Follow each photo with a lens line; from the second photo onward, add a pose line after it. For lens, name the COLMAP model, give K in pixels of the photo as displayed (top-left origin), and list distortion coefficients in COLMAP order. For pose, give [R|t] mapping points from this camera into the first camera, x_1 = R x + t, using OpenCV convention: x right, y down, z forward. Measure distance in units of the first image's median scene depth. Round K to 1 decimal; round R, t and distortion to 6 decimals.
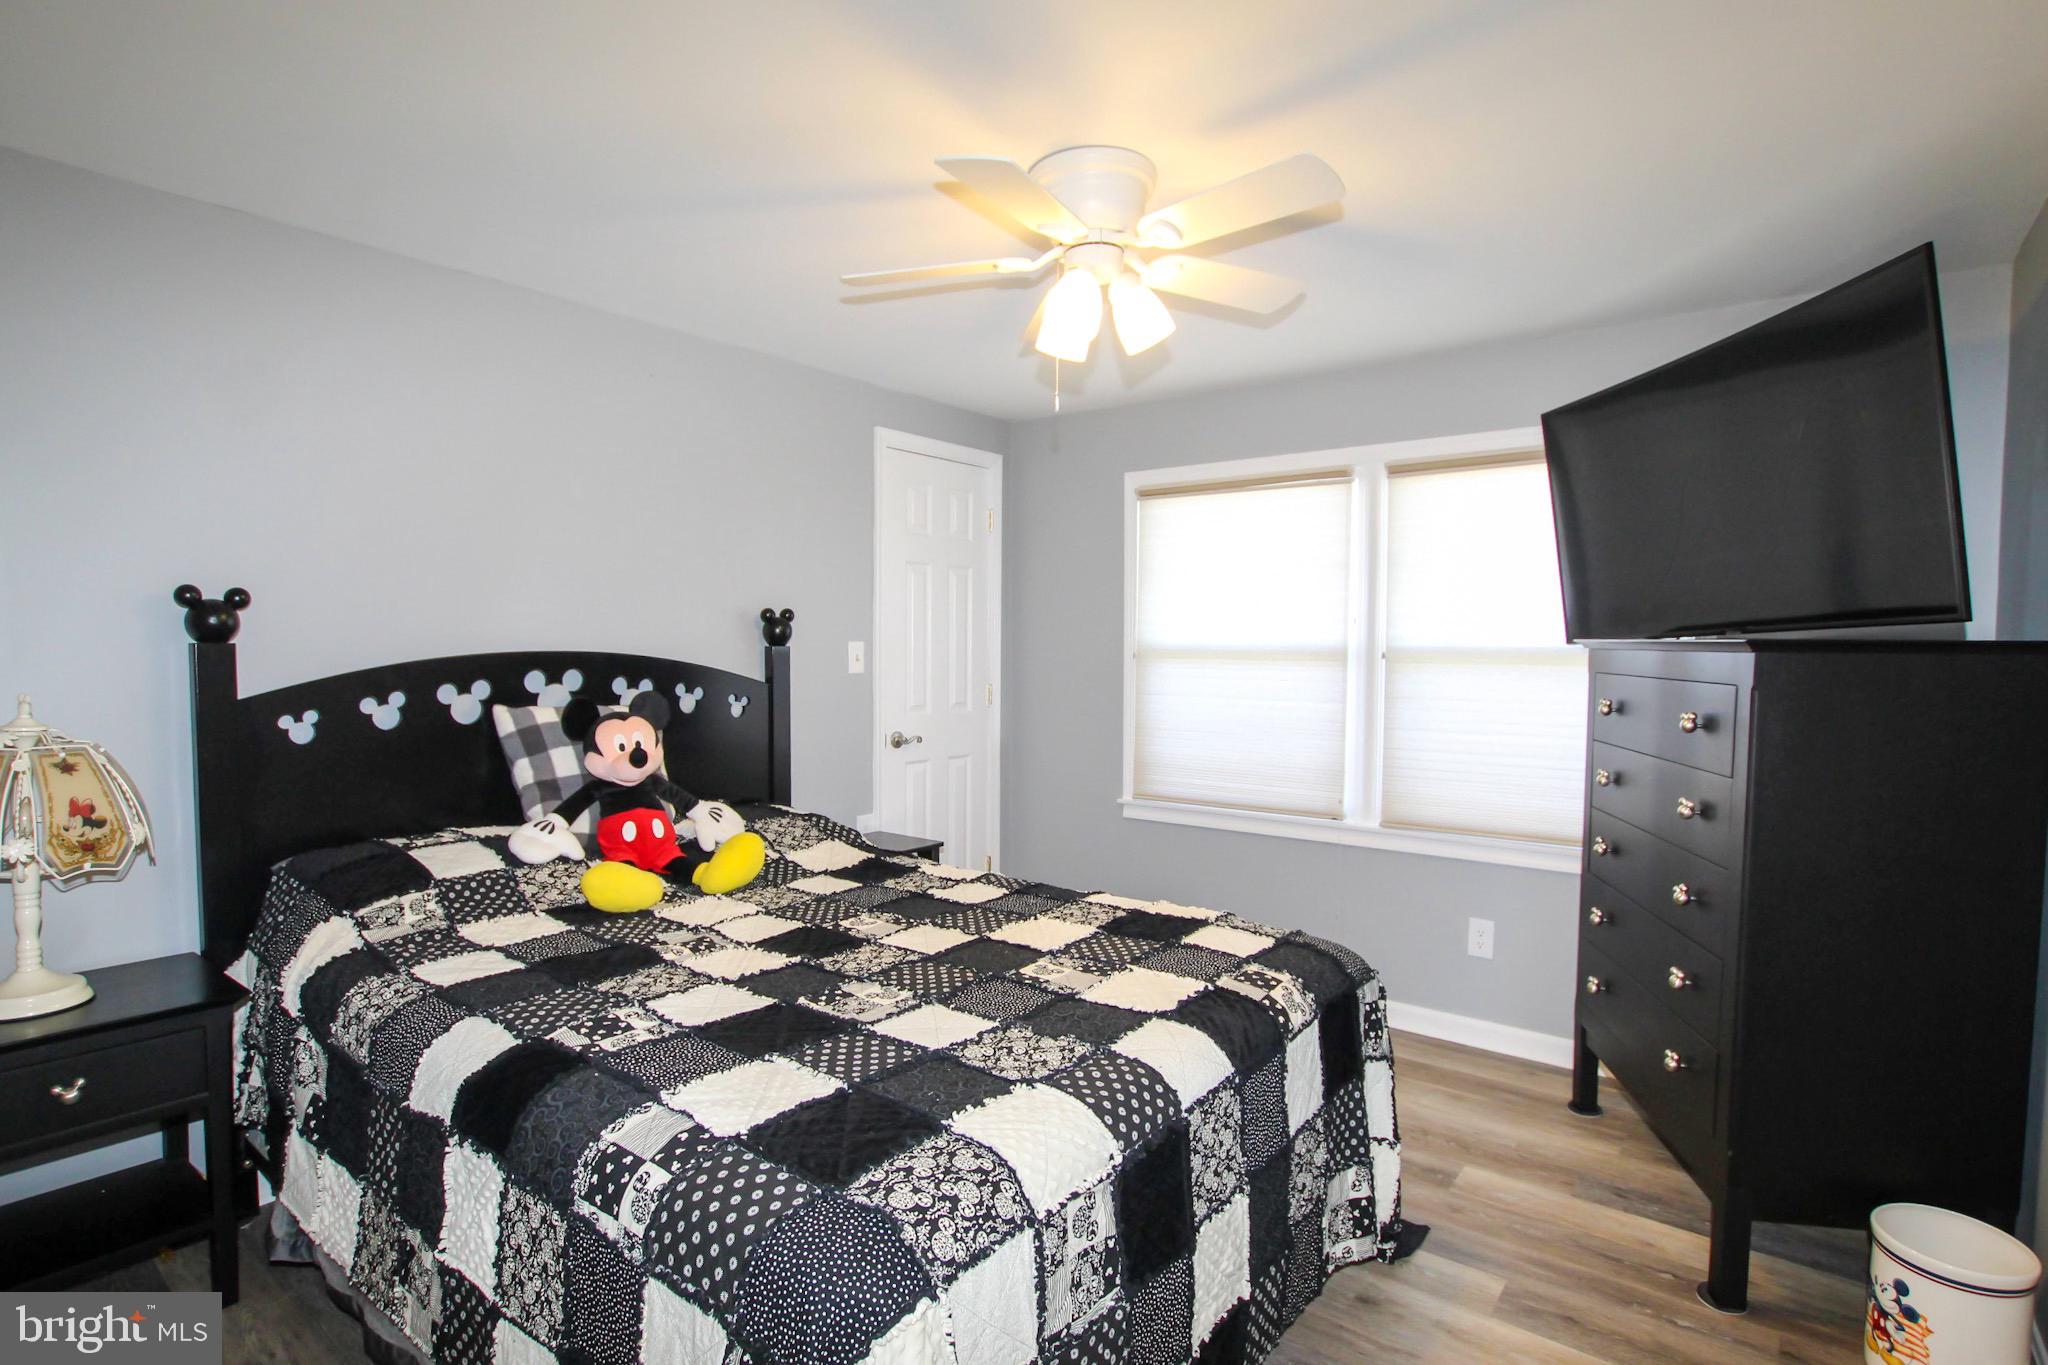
lens RADIAL K [[1033.6, 0, 1035.5], [0, 1033.6, 682.7], [0, 0, 1]] dist [-0.028252, 0.001467]
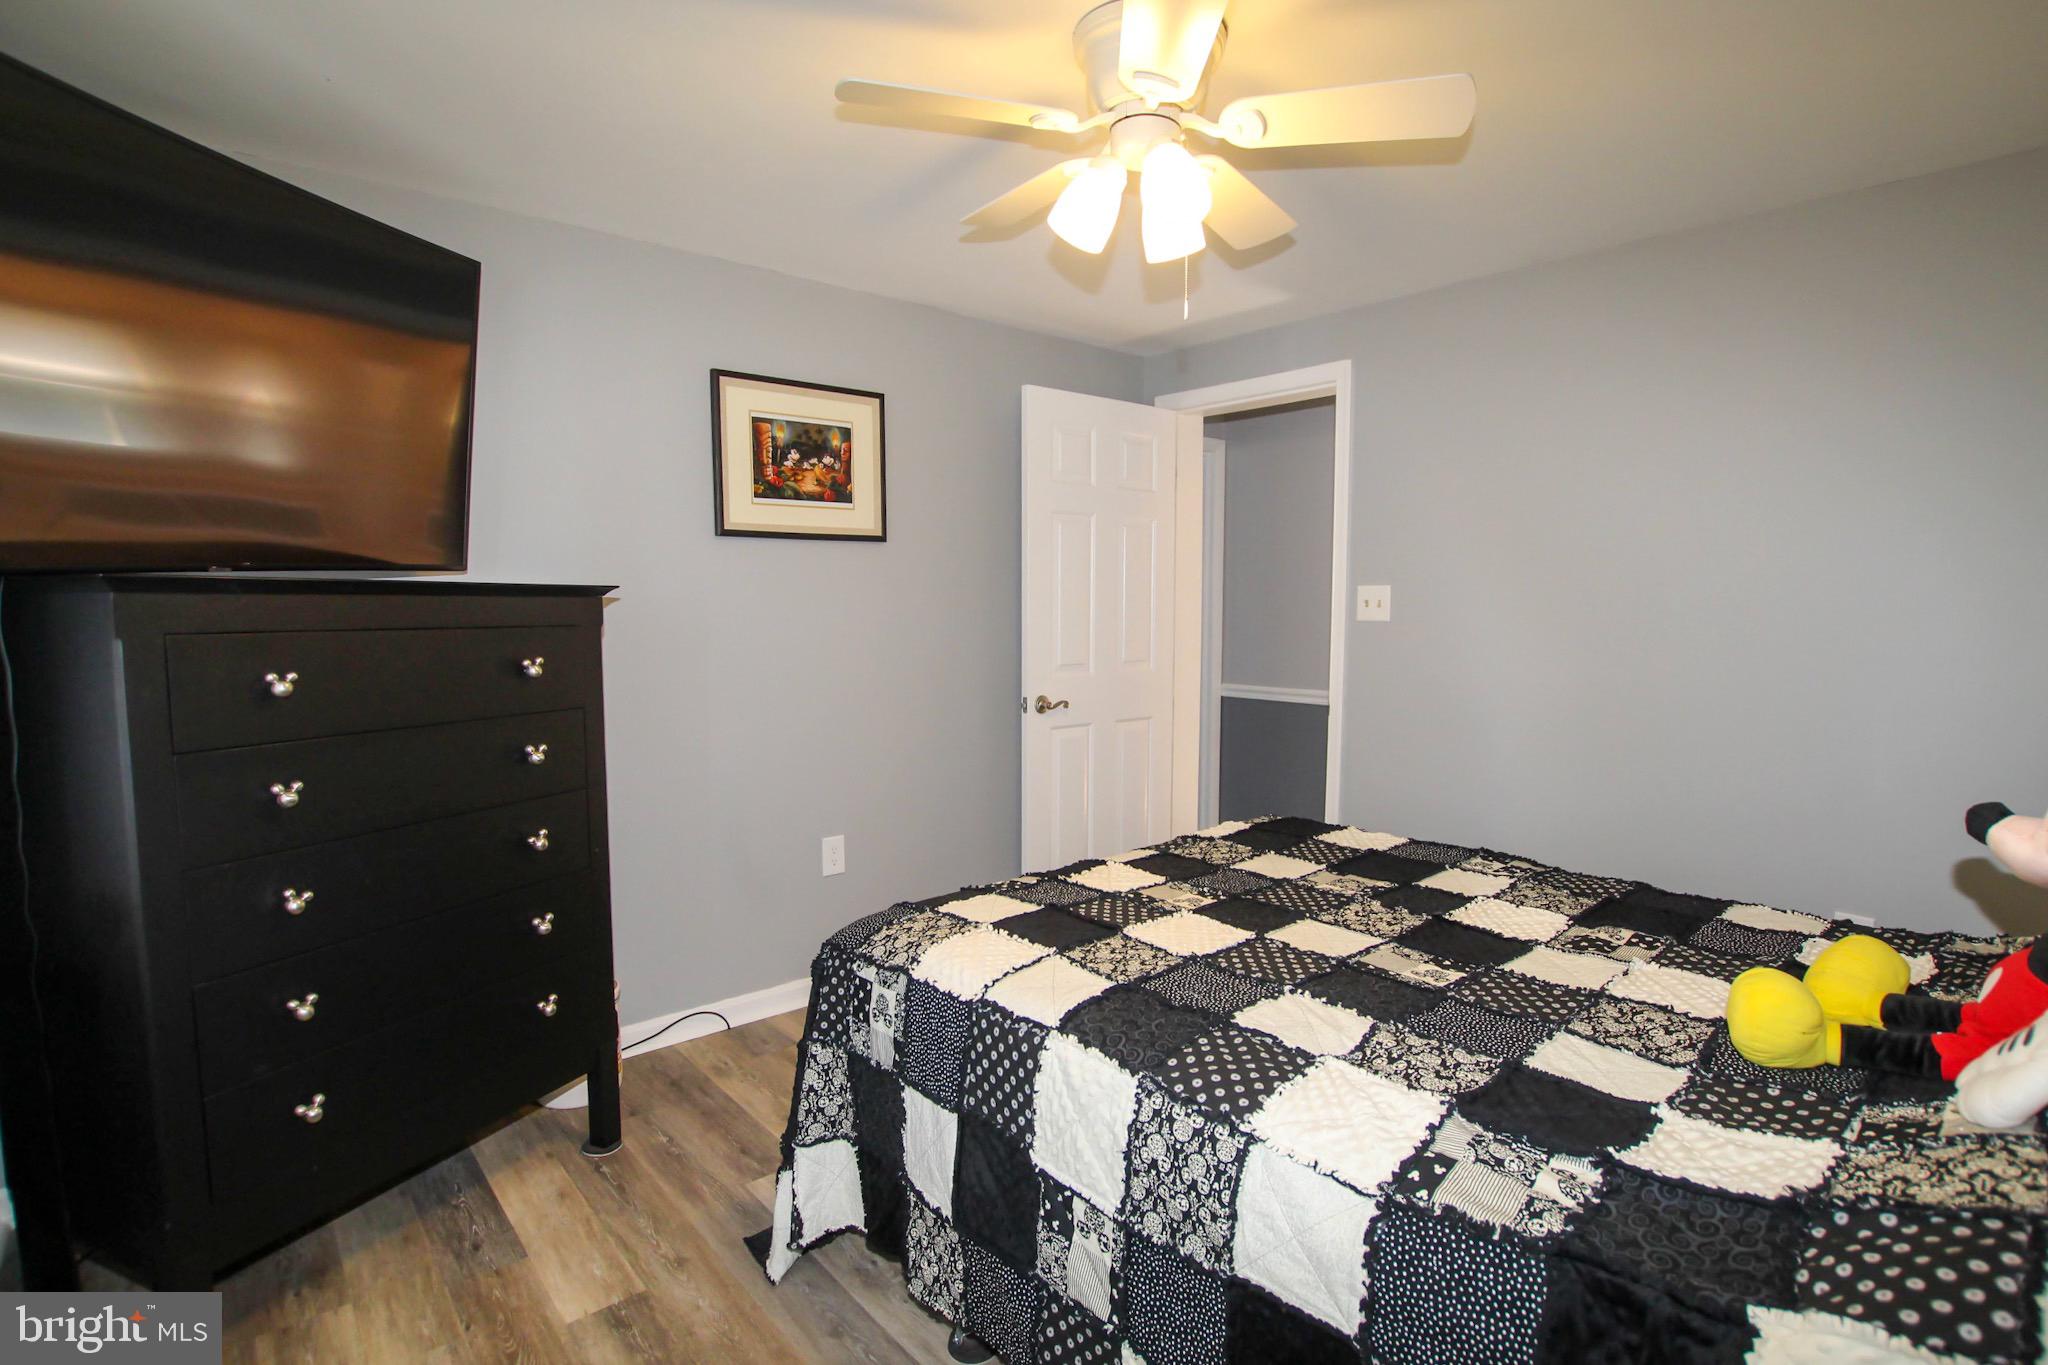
lens RADIAL K [[965.6, 0, 1056.0], [0, 965.6, 691.0], [0, 0, 1]] dist [-0.019615, 0.000623]
pose [[-0.982585, -0.026486, 0.183914, -0.025023], [-0.002283, 0.991434, 0.130585, -0.055280], [-0.185797, 0.127891, -0.974230, 1.625859]]
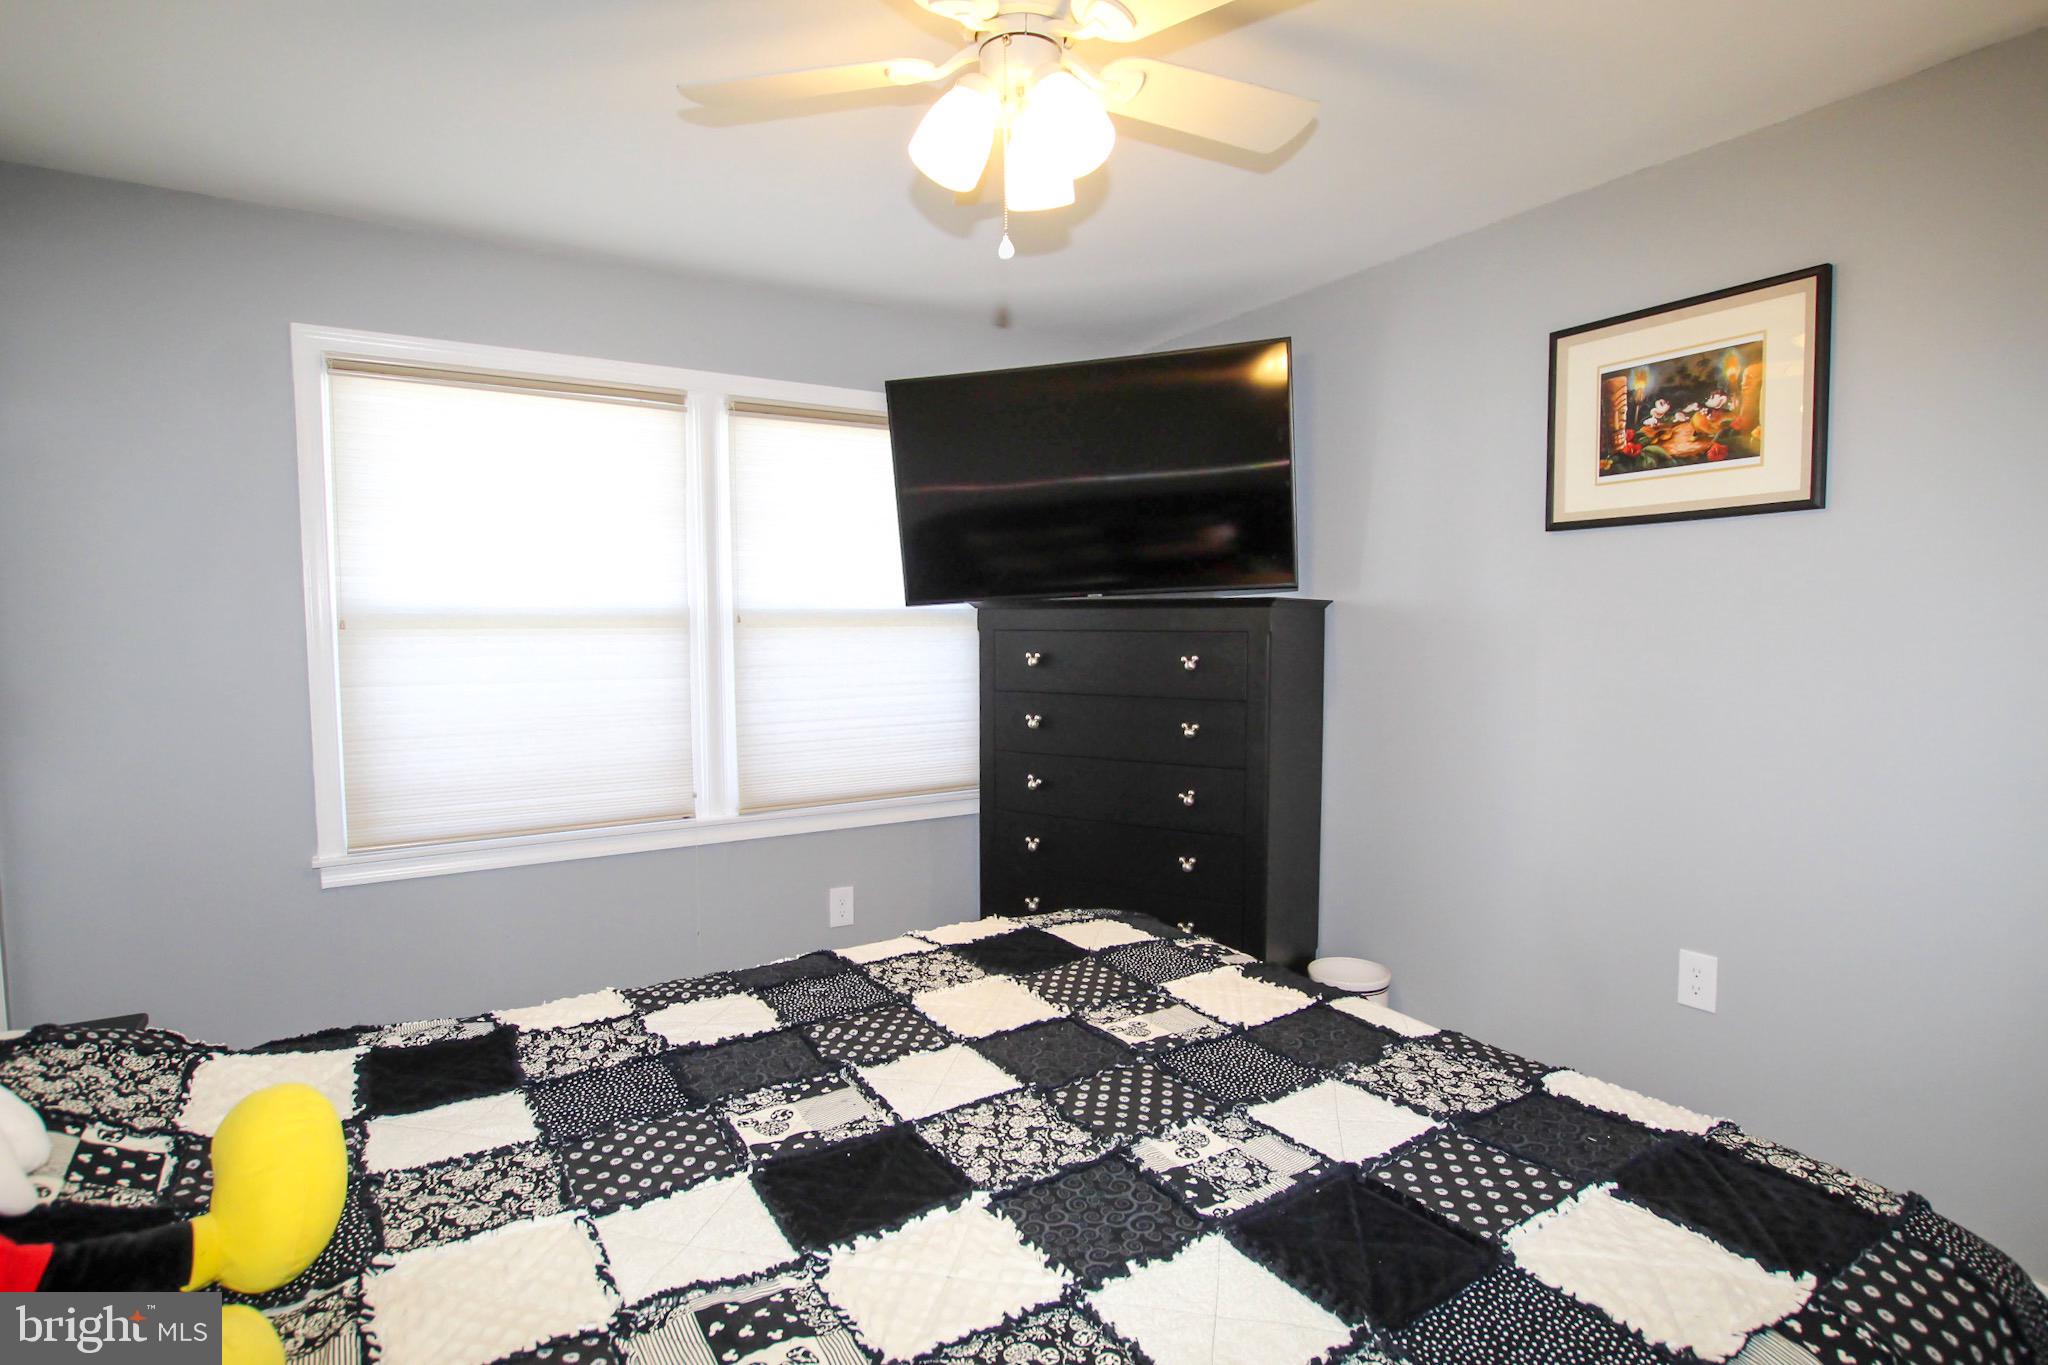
lens RADIAL K [[1033.6, 0, 1035.5], [0, 1033.6, 682.7], [0, 0, 1]] dist [-0.028252, 0.001467]
pose [[0.331779, -0.061659, 0.941340, -0.573952], [0.041864, 0.997841, 0.050604, -0.008854], [-0.942428, 0.022618, 0.333644, 0.670219]]
